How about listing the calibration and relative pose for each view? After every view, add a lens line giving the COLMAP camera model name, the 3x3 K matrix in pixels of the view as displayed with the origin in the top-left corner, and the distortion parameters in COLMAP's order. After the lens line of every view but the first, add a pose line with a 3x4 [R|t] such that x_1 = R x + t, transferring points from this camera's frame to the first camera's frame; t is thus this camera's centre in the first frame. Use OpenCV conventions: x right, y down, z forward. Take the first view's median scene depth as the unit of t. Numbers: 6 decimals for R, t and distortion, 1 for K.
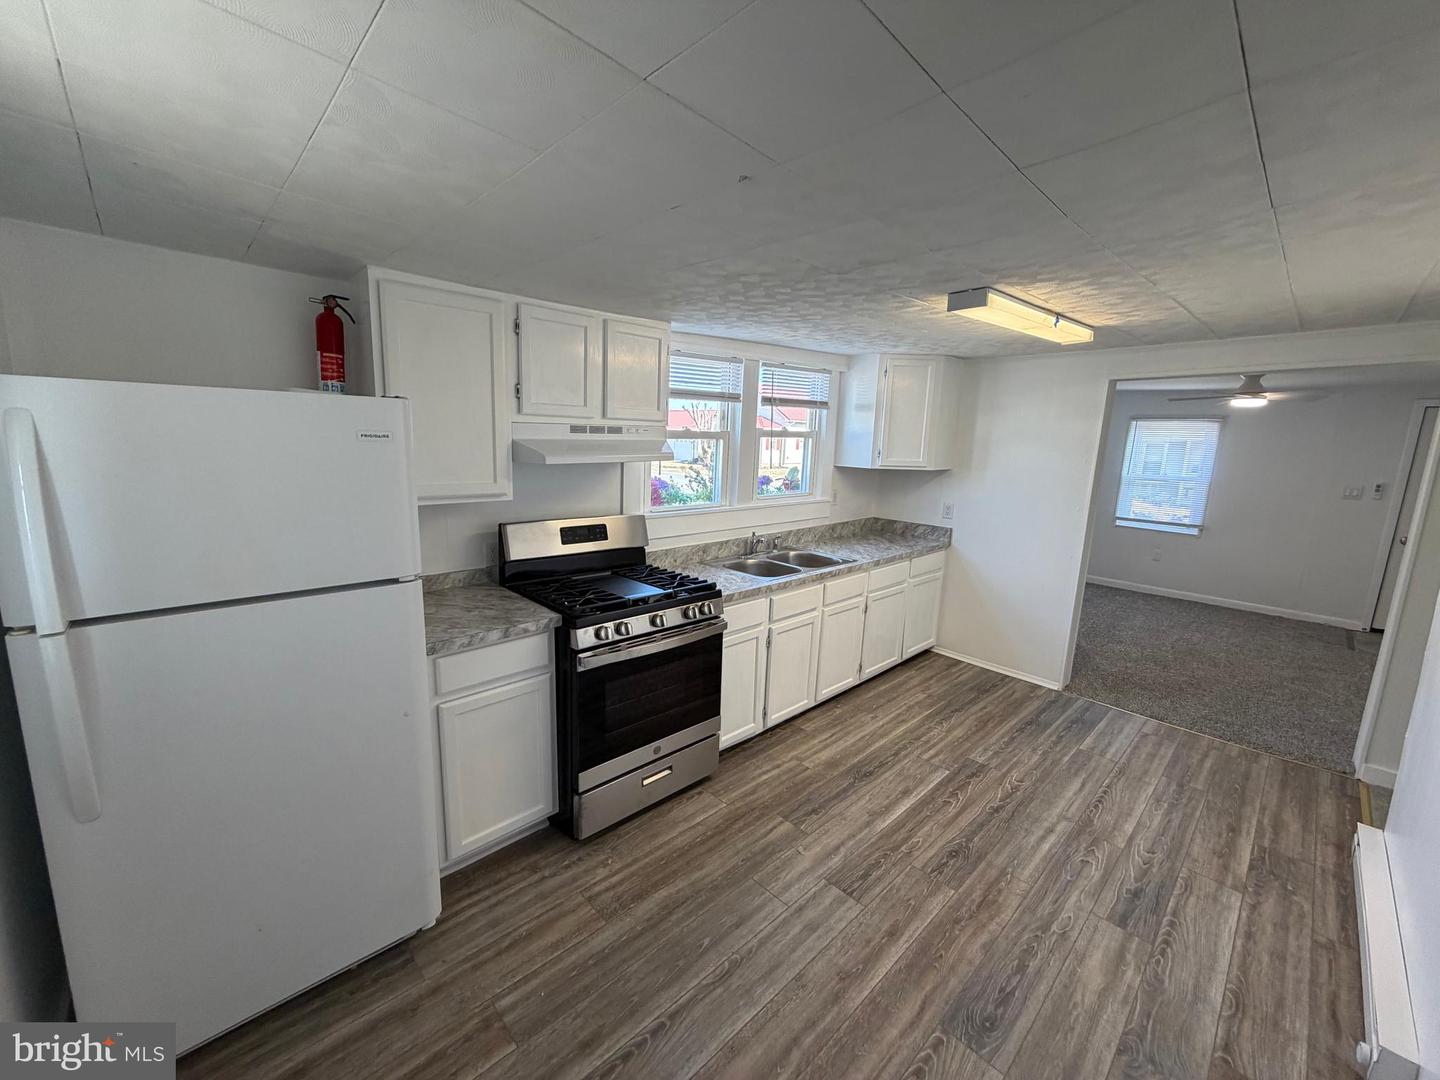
lens RADIAL K [[574.2, 0, 716.6], [0, 574.2, 536.5], [0, 0, 1]] dist [0.001764, 0.000108]
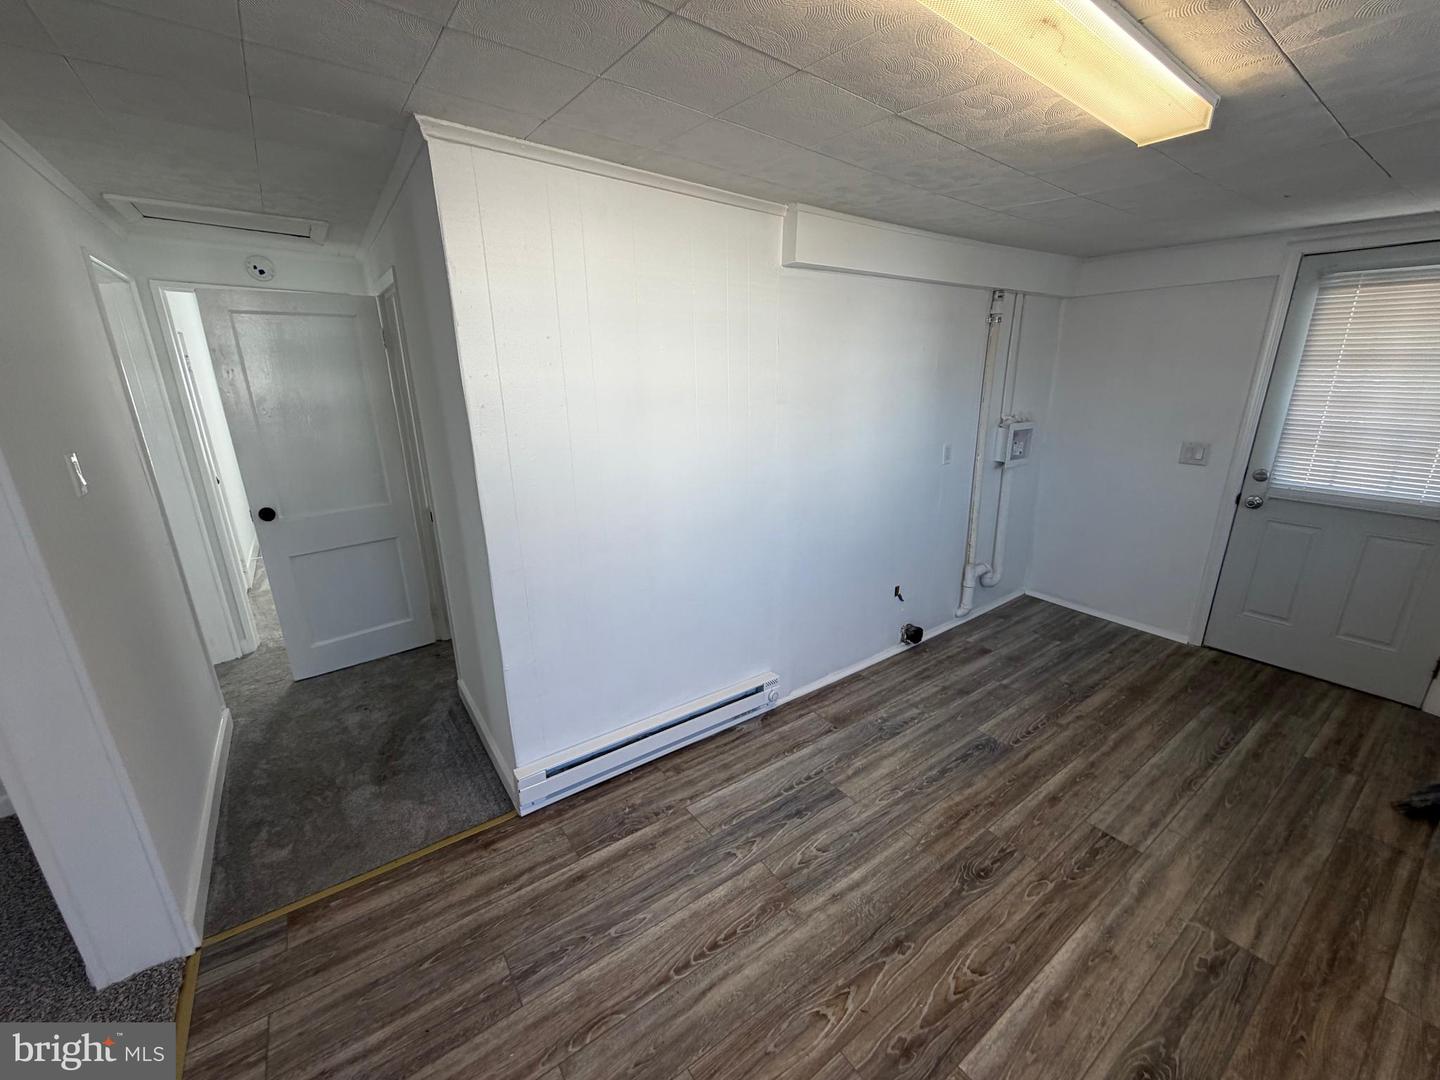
lens RADIAL K [[574.2, 0, 716.1], [0, 574.2, 539.8], [0, 0, 1]] dist [0.001764, 0.000108]
pose [[-0.989194, -0.057991, 0.134657, 0.692089], [0.007794, 0.896352, 0.443275, -0.226633], [-0.146406, 0.439535, -0.886214, 1.542513]]
